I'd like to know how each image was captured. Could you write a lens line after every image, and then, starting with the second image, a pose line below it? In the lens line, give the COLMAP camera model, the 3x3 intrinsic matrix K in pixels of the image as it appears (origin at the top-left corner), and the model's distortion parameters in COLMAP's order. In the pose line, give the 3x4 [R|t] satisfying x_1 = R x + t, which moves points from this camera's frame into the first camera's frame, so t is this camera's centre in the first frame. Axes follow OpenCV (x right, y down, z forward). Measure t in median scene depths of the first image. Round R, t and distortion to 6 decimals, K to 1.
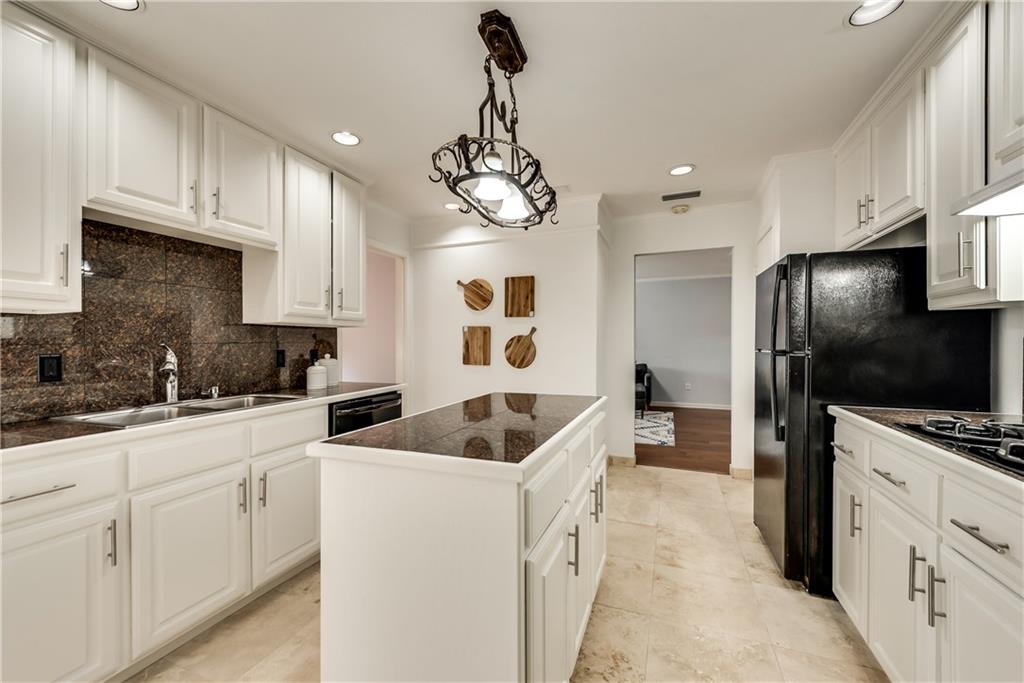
lens RADIAL K [[400.7, 0, 517.4], [0, 400.7, 346.4], [0, 0, 1]] dist [0.003080, 0.000118]
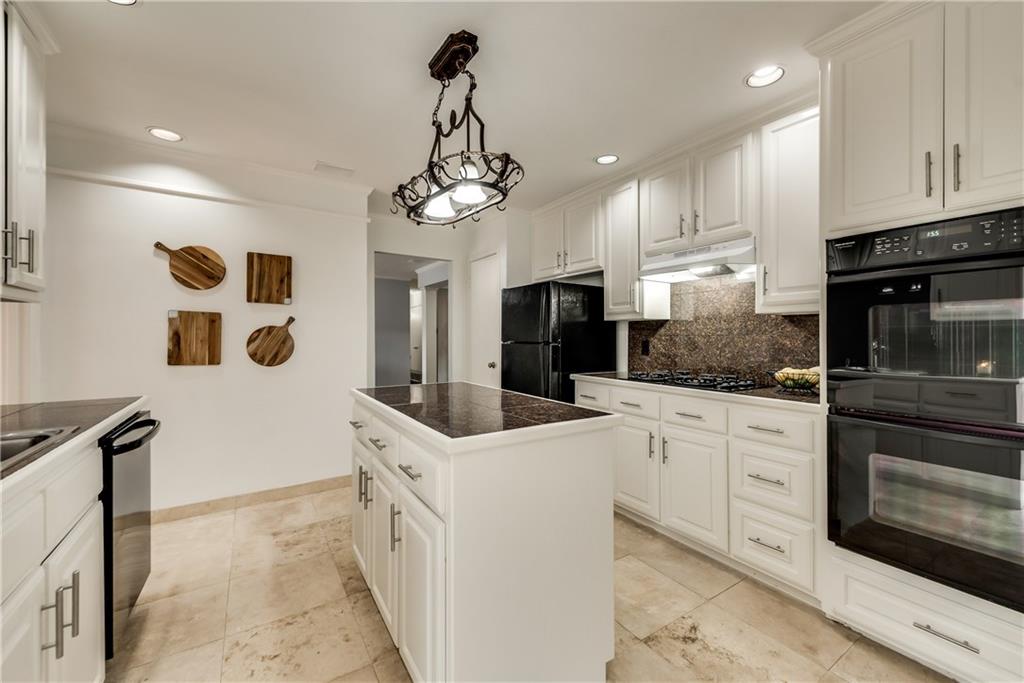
lens RADIAL K [[400.7, 0, 517.4], [0, 400.7, 346.4], [0, 0, 1]] dist [0.003080, 0.000118]
pose [[0.570582, -0.012868, 0.821140, -0.384987], [0.001143, 0.999889, 0.014875, 0.002721], [-0.821240, -0.007548, 0.570533, 0.116098]]
